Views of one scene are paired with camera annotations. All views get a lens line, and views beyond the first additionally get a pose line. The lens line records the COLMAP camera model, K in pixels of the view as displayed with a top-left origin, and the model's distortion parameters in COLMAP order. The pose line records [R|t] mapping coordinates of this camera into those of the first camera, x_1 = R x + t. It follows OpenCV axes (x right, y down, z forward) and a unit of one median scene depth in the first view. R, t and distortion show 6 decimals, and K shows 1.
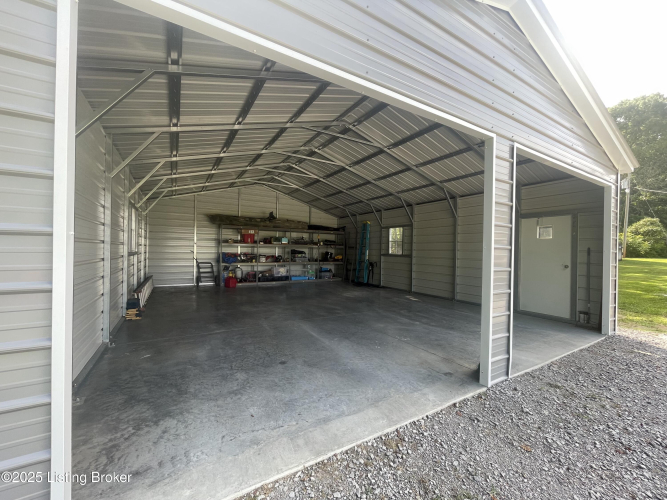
lens RADIAL K [[270.7, 0, 332.5], [0, 270.7, 250.0], [0, 0, 1]] dist [0.001730, 0.001756]
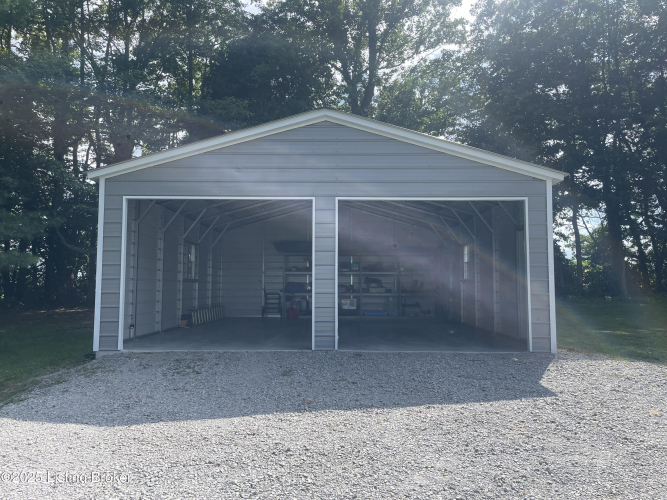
lens RADIAL K [[531.8, 0, 337.0], [0, 531.8, 247.8], [0, 0, 1]] dist [0.011033, 0.000487]
pose [[0.861124, -0.046941, -0.506224, 0.764730], [0.008544, 0.996924, -0.077908, 0.041891], [0.508323, 0.062763, 0.858876, -0.548746]]
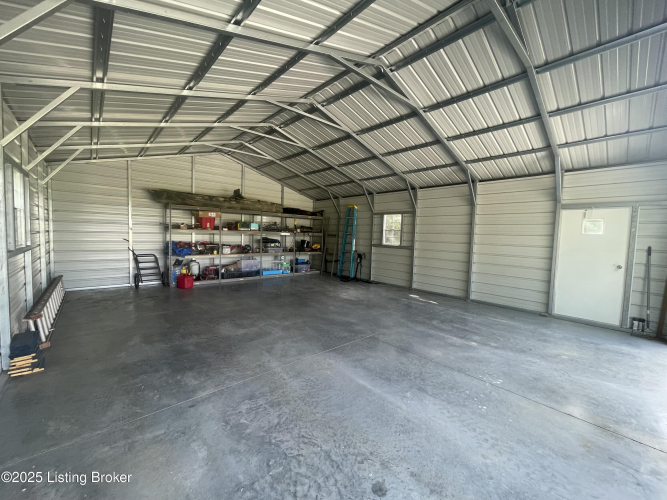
lens RADIAL K [[270.7, 0, 332.2], [0, 270.7, 250.0], [0, 0, 1]] dist [0.001730, 0.001756]
pose [[0.979954, 0.000570, 0.199225, -0.140321], [-0.013363, 0.997932, 0.062871, -0.023022], [-0.198777, -0.064273, 0.977935, 0.208832]]
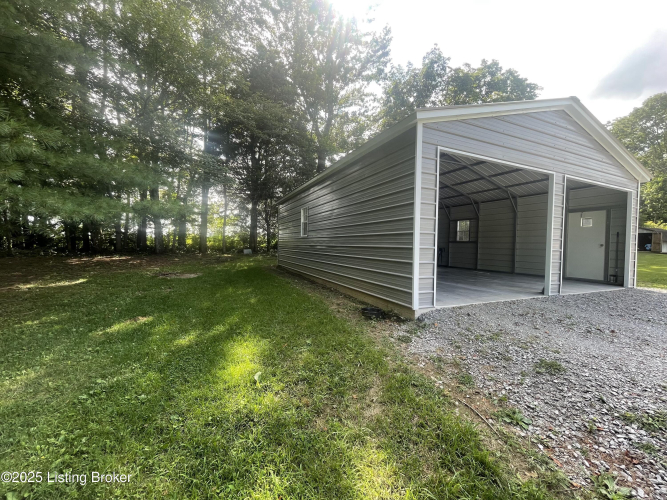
lens RADIAL K [[270.7, 0, 333.4], [0, 270.7, 250.2], [0, 0, 1]] dist [0.001730, 0.001756]
pose [[0.994210, 0.003713, -0.107388, -0.269923], [-0.001669, 0.999816, 0.019121, 0.039815], [0.107439, -0.018831, 0.994033, -0.393361]]
